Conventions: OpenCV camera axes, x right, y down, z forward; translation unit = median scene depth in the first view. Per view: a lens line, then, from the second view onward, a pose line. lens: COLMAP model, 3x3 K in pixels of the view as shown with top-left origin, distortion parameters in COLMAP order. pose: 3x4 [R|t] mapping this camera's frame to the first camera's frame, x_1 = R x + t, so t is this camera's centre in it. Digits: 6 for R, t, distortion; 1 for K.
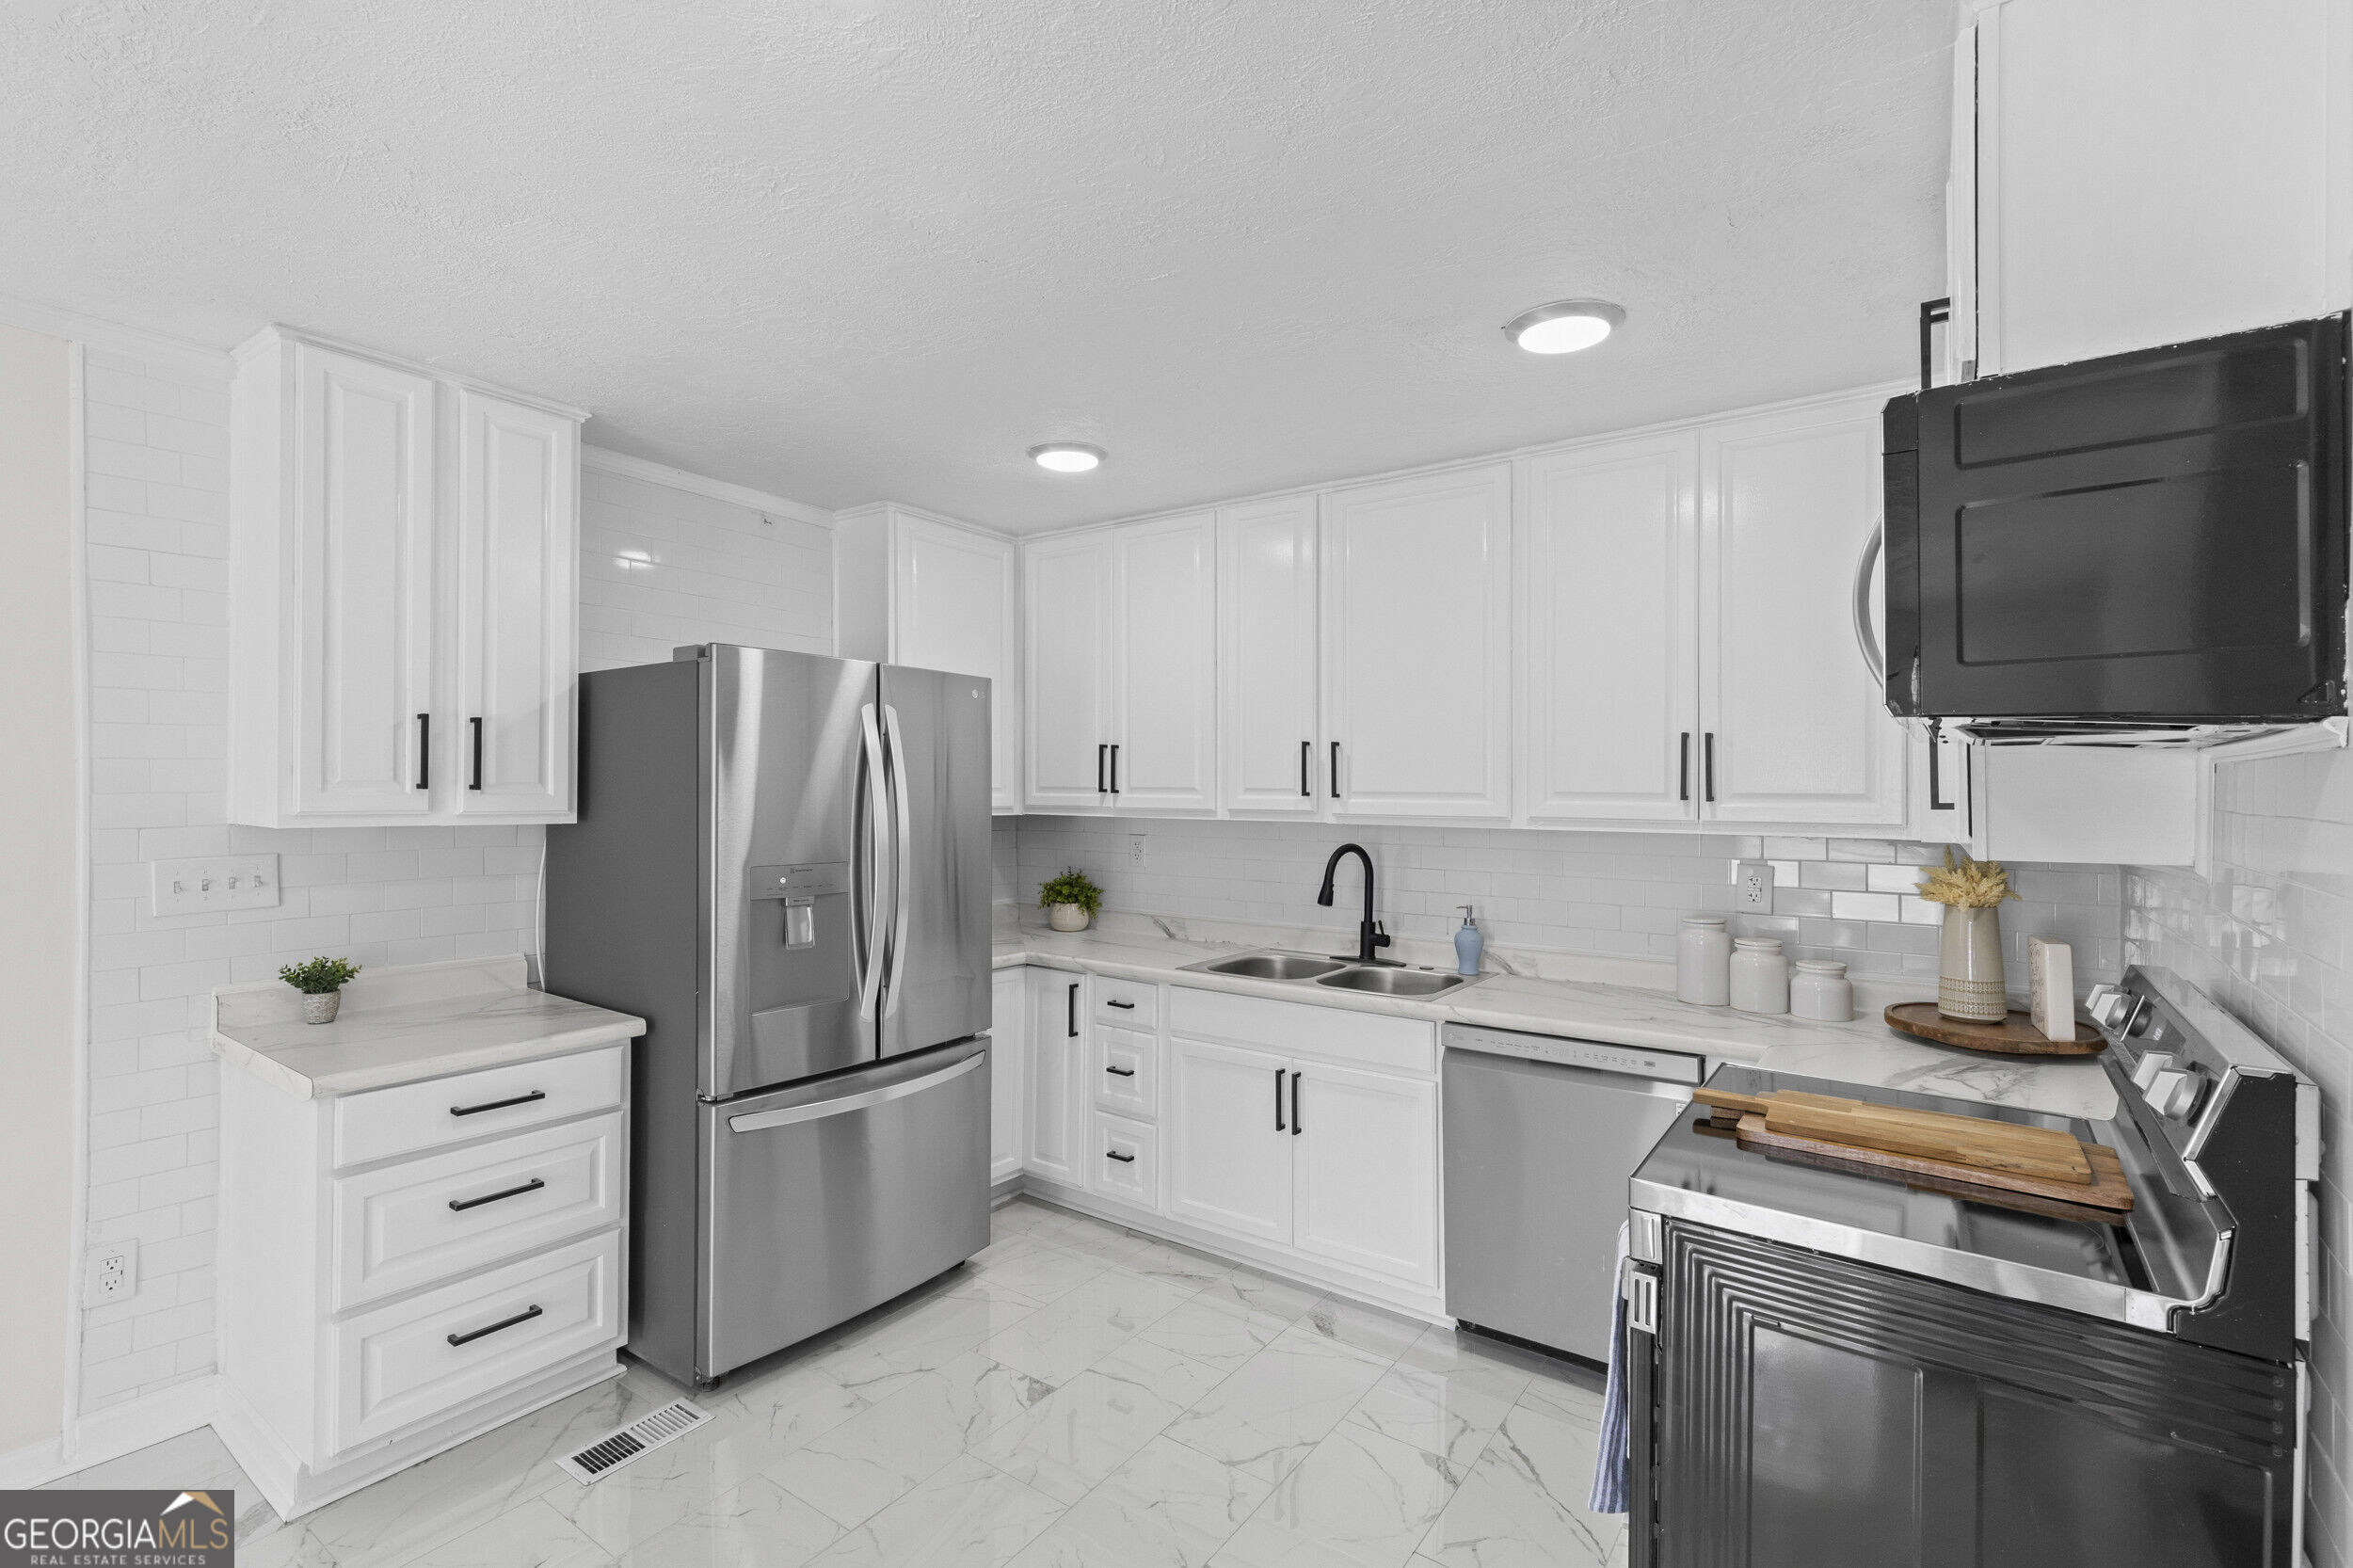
lens RADIAL K [[1045.4, 0, 1176.5], [0, 1045.4, 784.0], [0, 0, 1]] dist [0.003491, 0.000721]
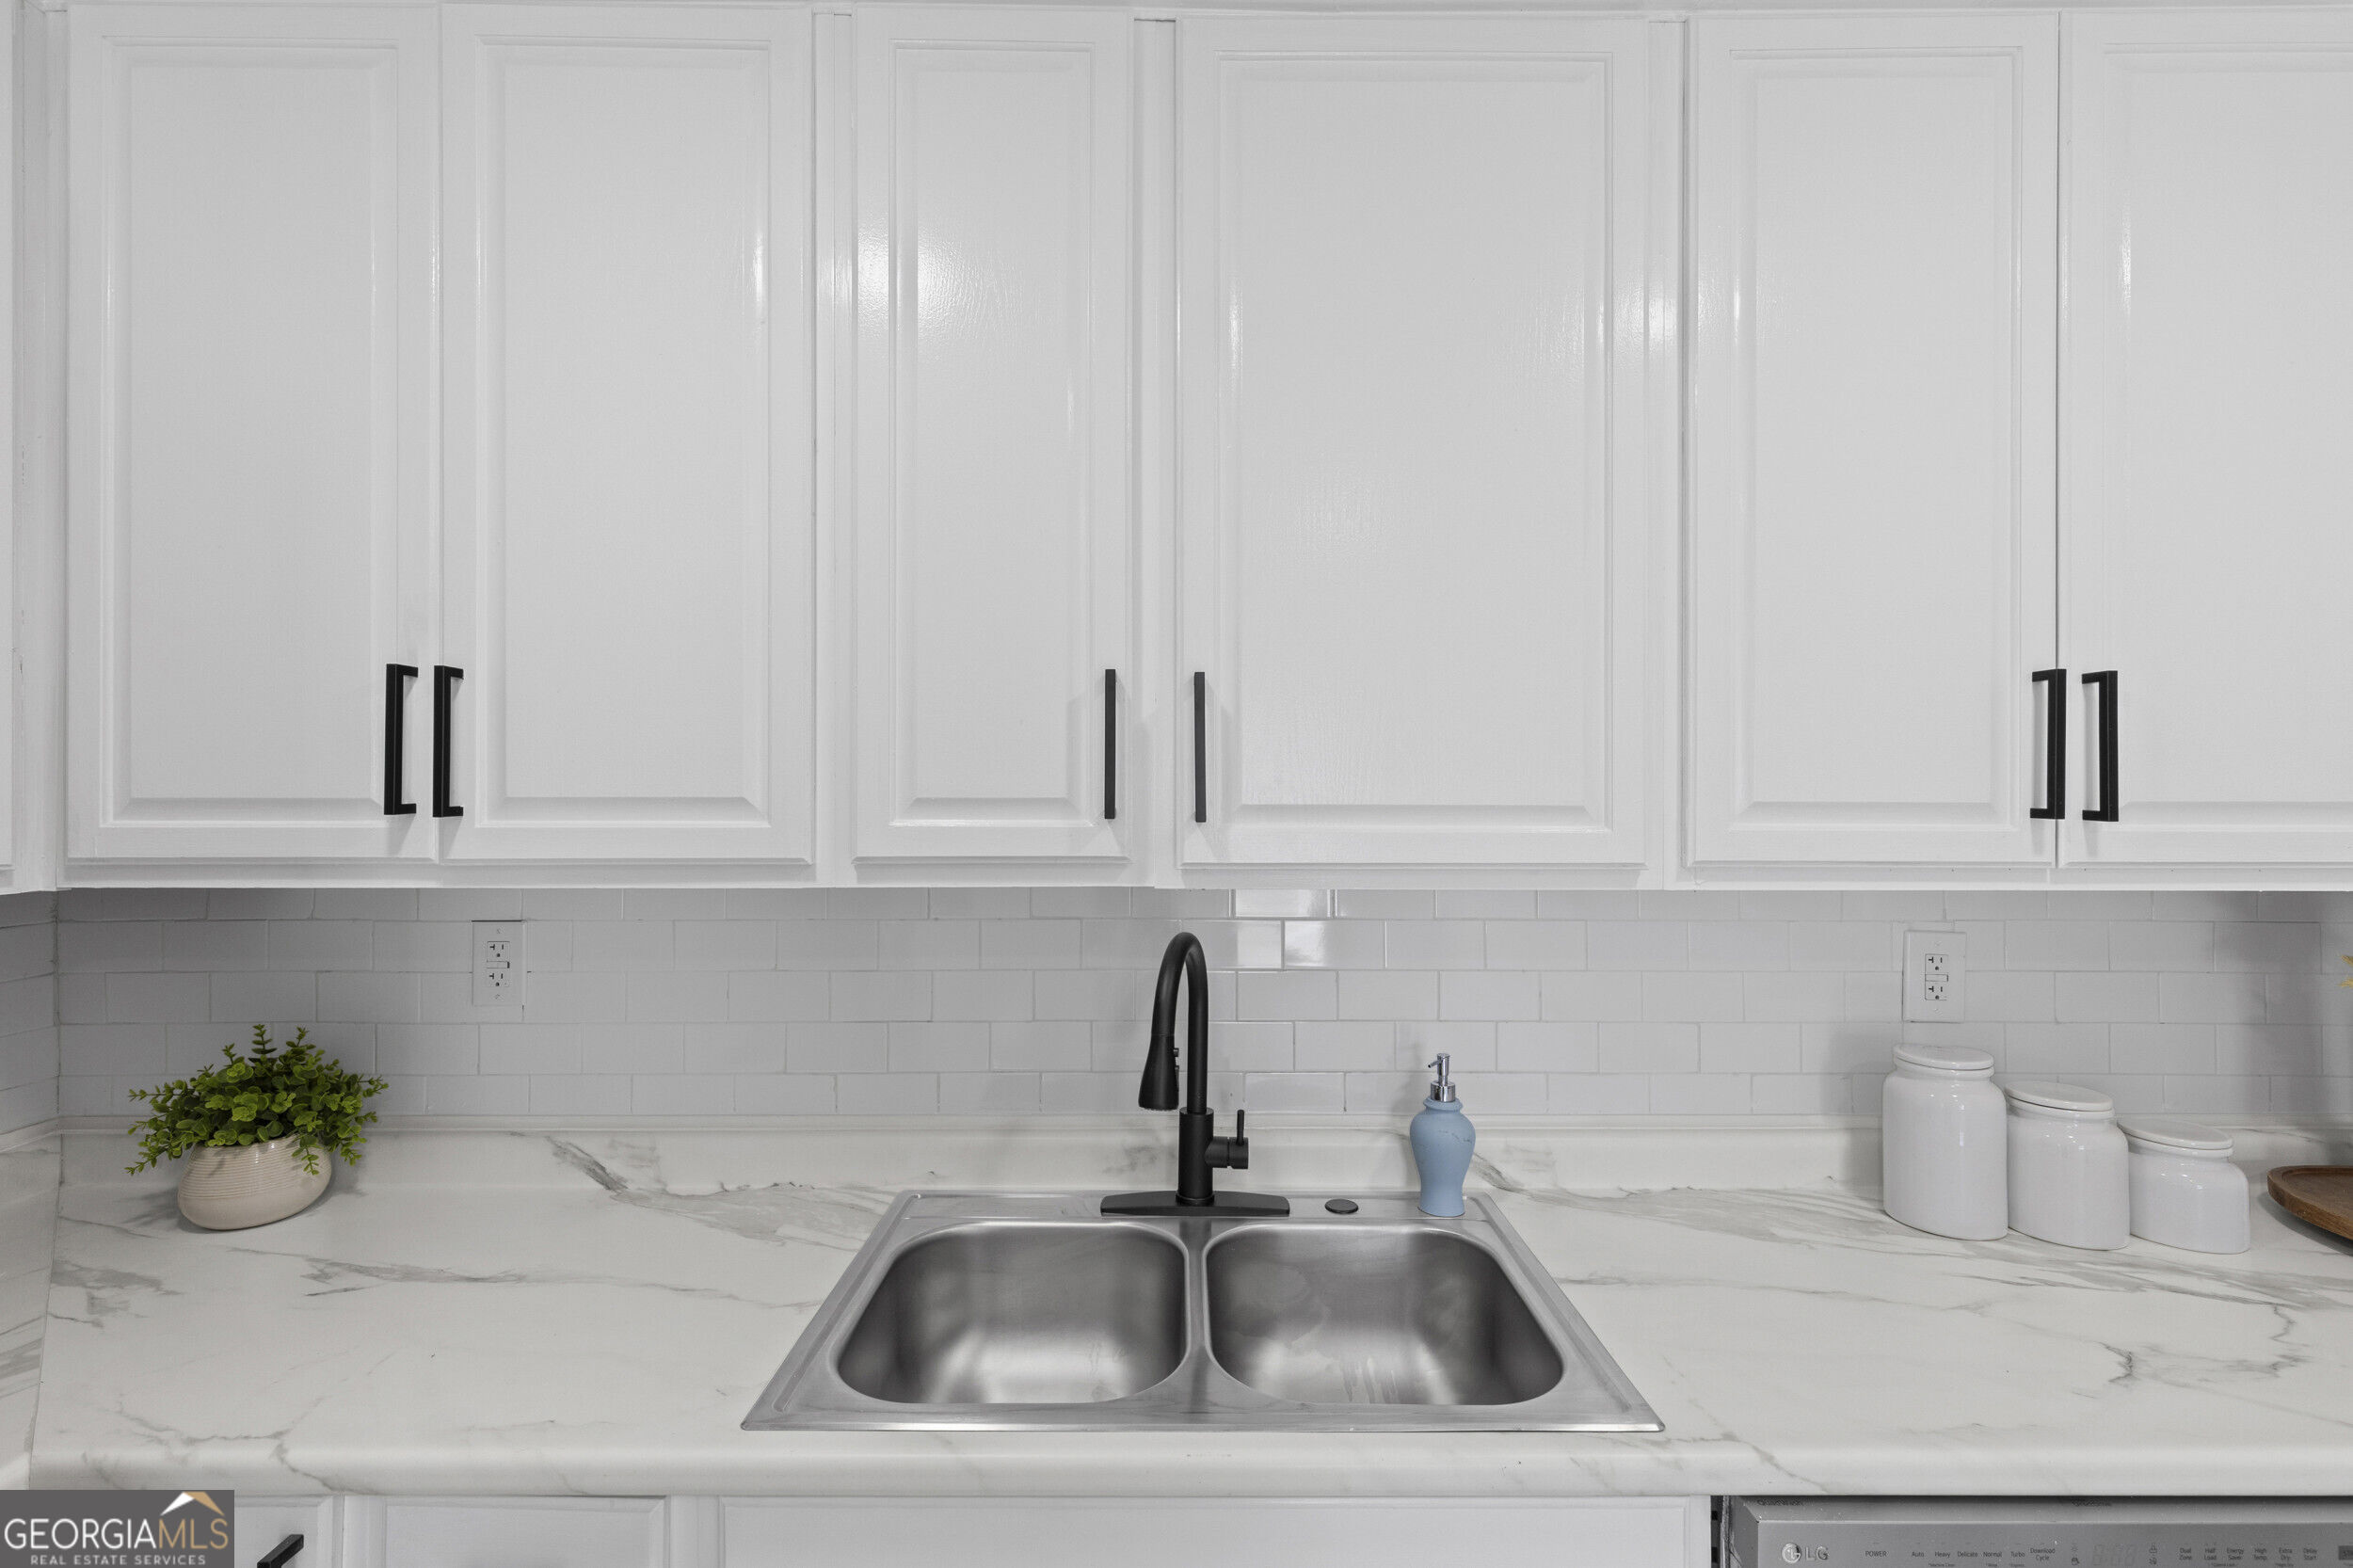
lens RADIAL K [[1045.4, 0, 1176.5], [0, 1045.4, 784.0], [0, 0, 1]] dist [0.003491, 0.000721]
pose [[0.814744, 0.002519, 0.579816, -0.062840], [0.003152, 0.999957, -0.008774, 0.002190], [-0.579813, 0.008976, 0.814700, 0.599099]]
